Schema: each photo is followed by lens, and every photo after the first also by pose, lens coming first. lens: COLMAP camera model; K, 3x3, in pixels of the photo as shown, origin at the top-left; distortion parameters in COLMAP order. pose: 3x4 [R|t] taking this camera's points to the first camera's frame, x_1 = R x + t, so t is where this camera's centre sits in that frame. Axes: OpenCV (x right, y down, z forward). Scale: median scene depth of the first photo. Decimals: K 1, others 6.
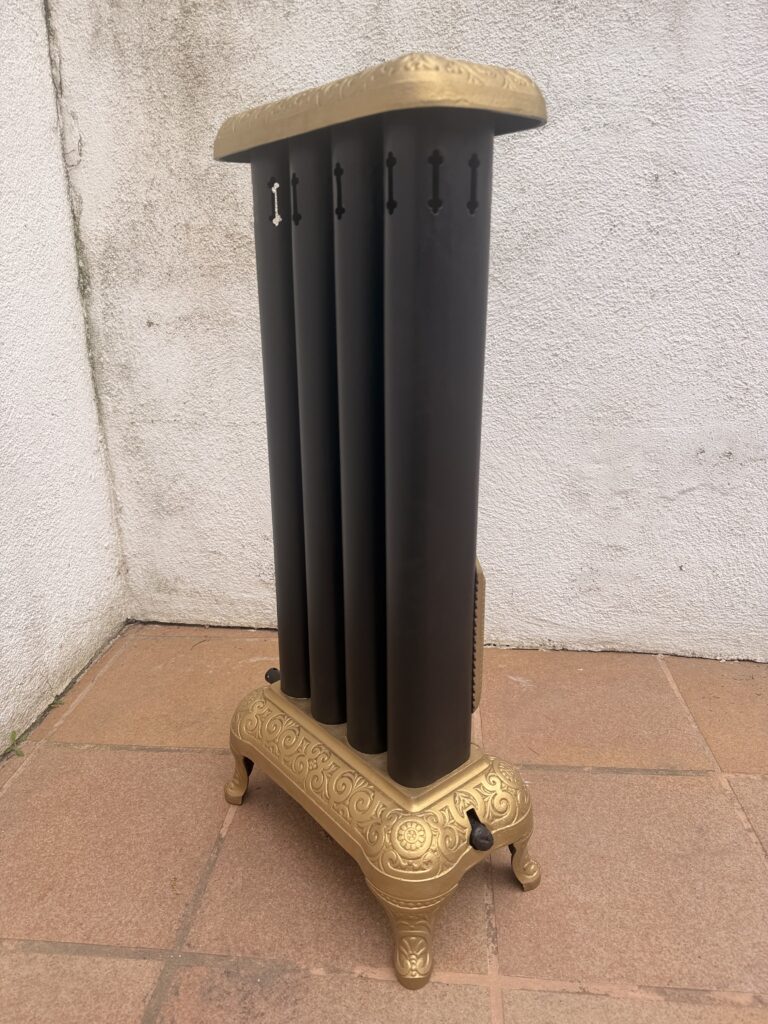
lens RADIAL K [[725.8, 0, 369.2], [0, 725.8, 515.0], [0, 0, 1]] dist [0.017024, -0.032179]
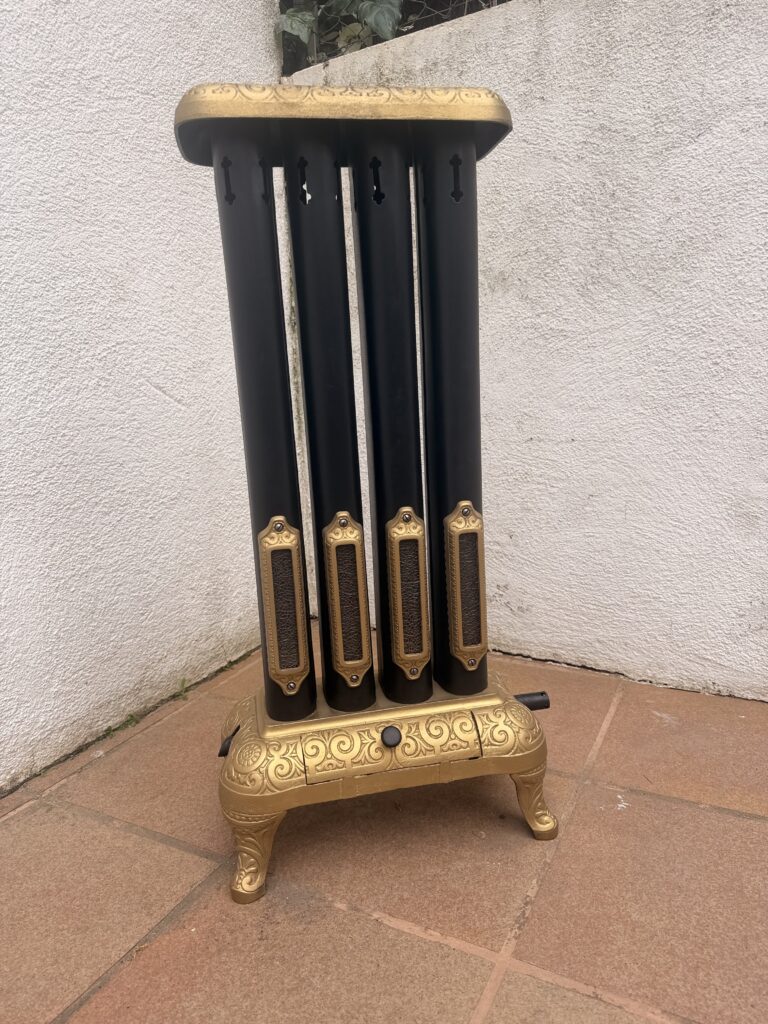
lens RADIAL K [[725.8, 0, 364.1], [0, 725.8, 506.9], [0, 0, 1]] dist [0.017024, -0.032179]
pose [[0.921517, 0.056345, -0.384228, 0.216496], [-0.102364, 0.989670, -0.100376, 0.108592], [0.374603, 0.131829, 0.917766, -0.011720]]
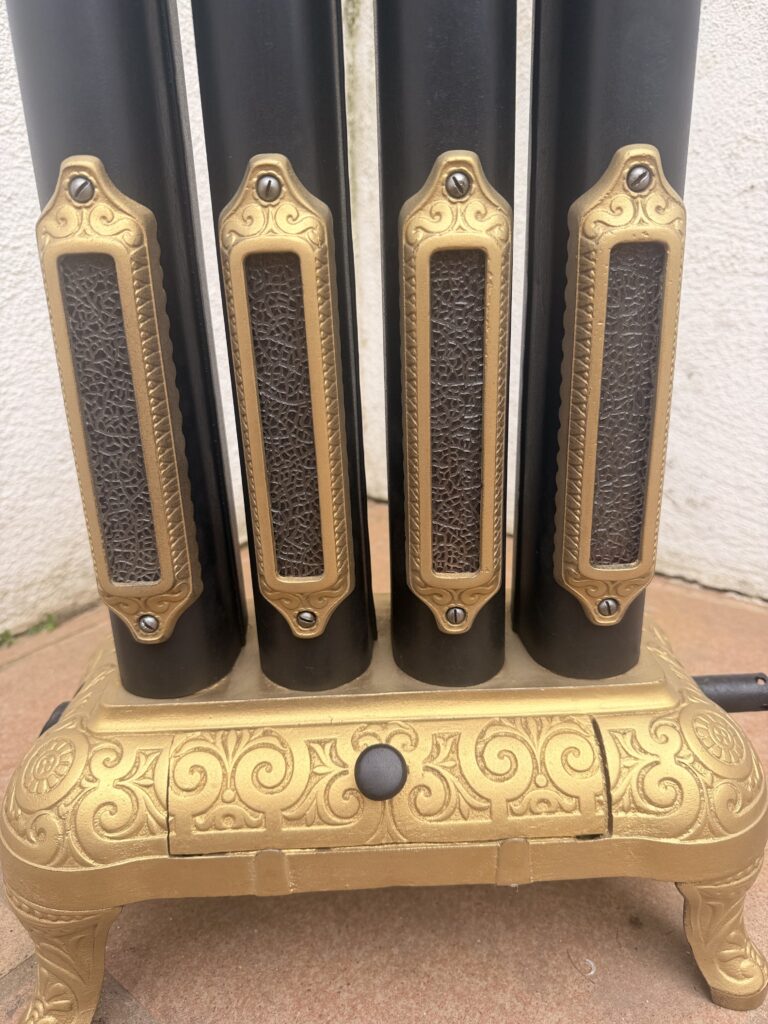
lens RADIAL K [[725.8, 0, 368.0], [0, 725.8, 501.8], [0, 0, 1]] dist [0.017024, -0.032179]
pose [[0.842574, 0.179027, -0.507956, 0.099731], [-0.171112, 0.983254, 0.062710, 0.137527], [0.510676, 0.034080, 0.859098, 0.436334]]
